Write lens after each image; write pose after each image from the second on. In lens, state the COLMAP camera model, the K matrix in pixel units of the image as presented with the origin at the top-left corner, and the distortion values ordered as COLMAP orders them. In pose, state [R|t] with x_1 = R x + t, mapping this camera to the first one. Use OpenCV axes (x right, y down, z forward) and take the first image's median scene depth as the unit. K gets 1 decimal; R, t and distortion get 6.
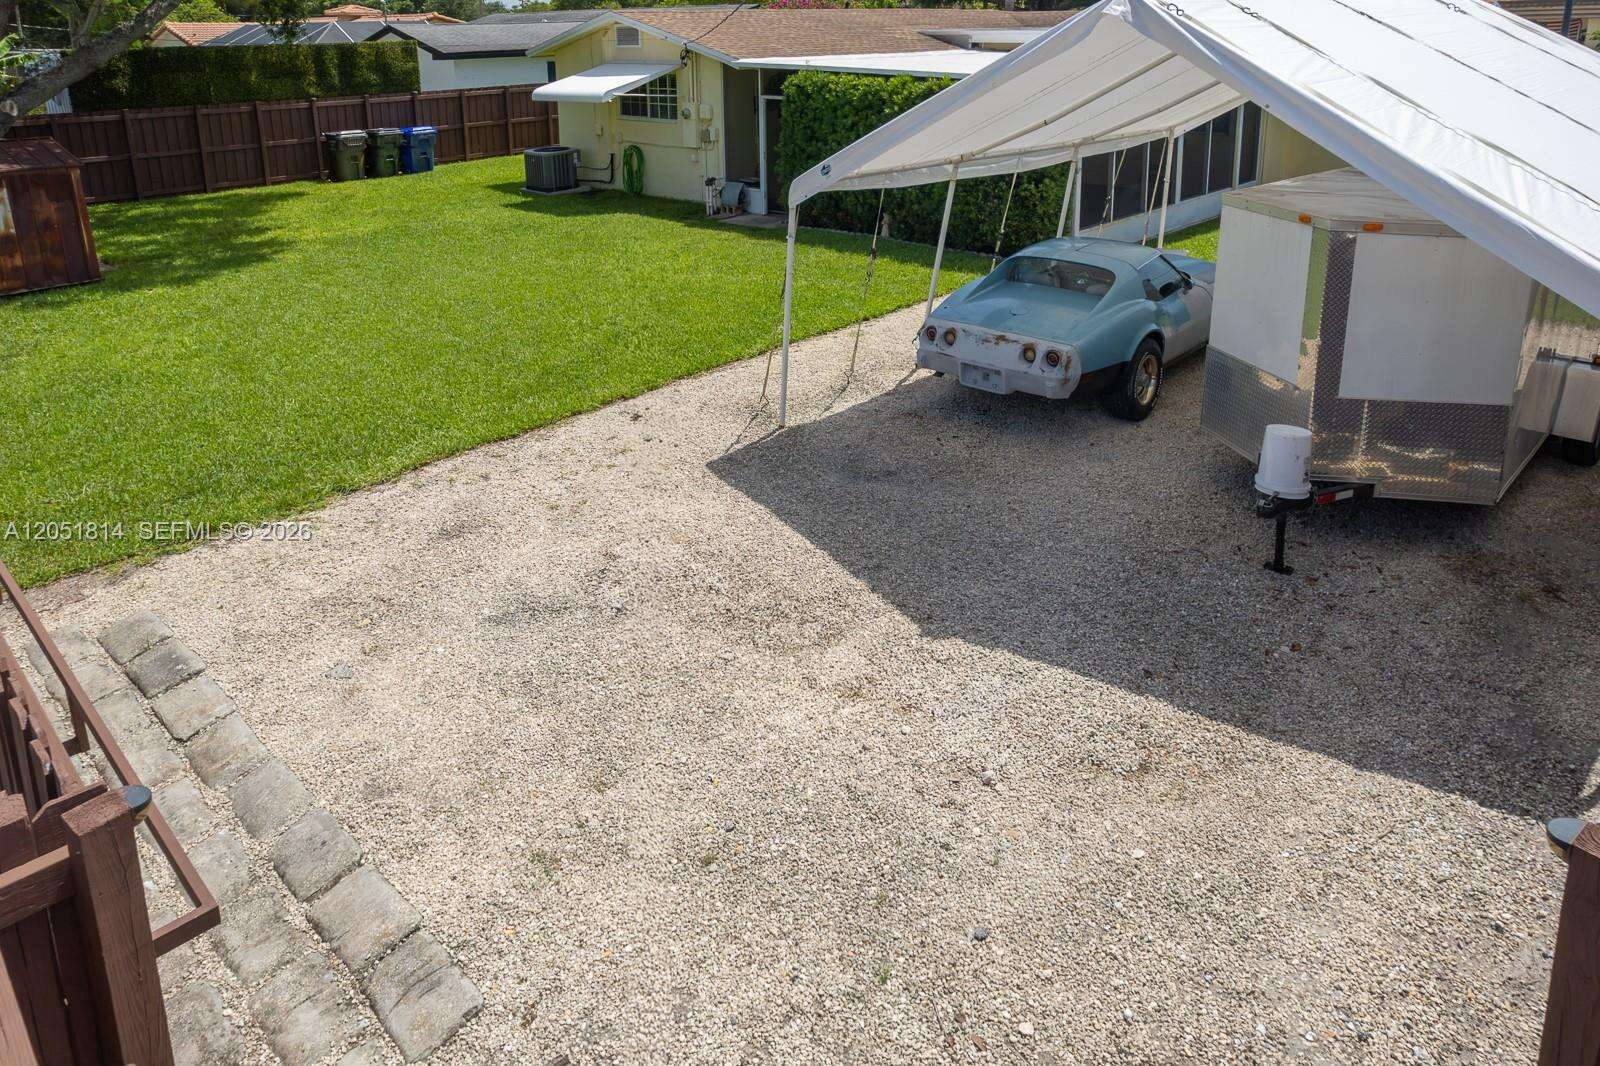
lens RADIAL K [[1016.9, 0, 801.4], [0, 1016.9, 628.2], [0, 0, 1]] dist [-0.032049, -0.000111]
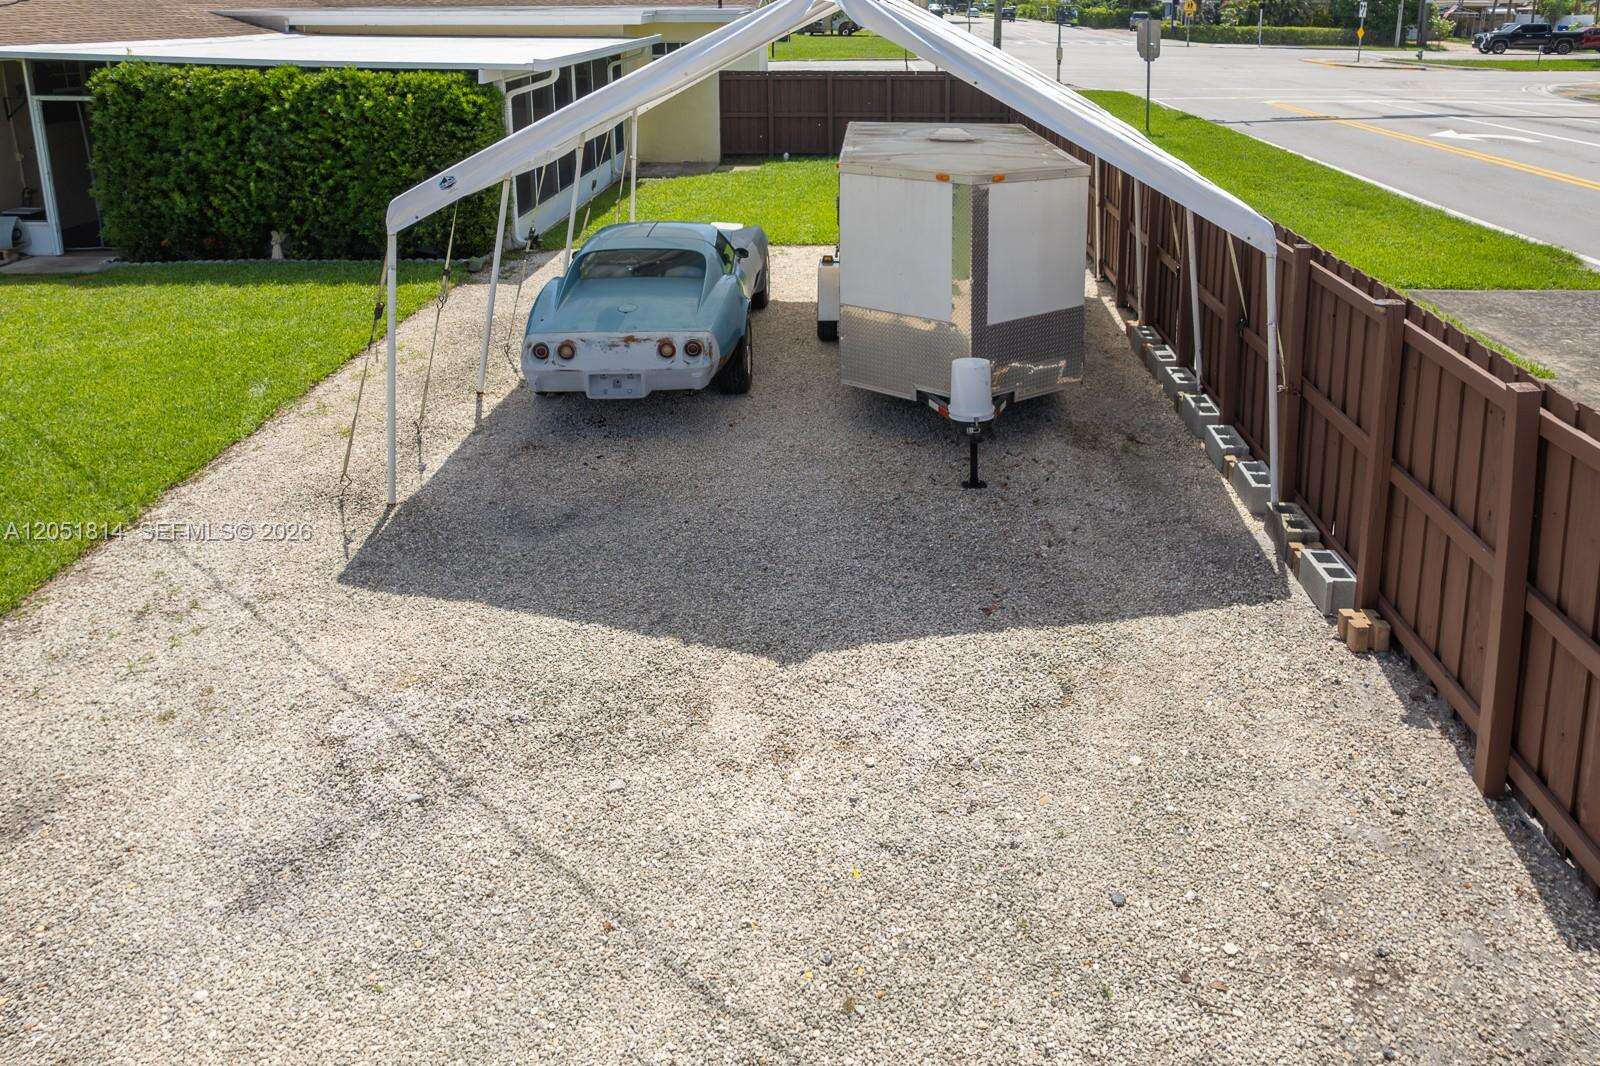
lens RADIAL K [[1082.2, 0, 800.0], [0, 1082.2, 533.0], [0, 0, 1]] dist [-0.058447, 0.061112]
pose [[0.698332, -0.306779, 0.646699, -0.378284], [0.357618, 0.932185, 0.056036, -0.125408], [-0.620034, 0.192139, 0.760684, 0.205158]]
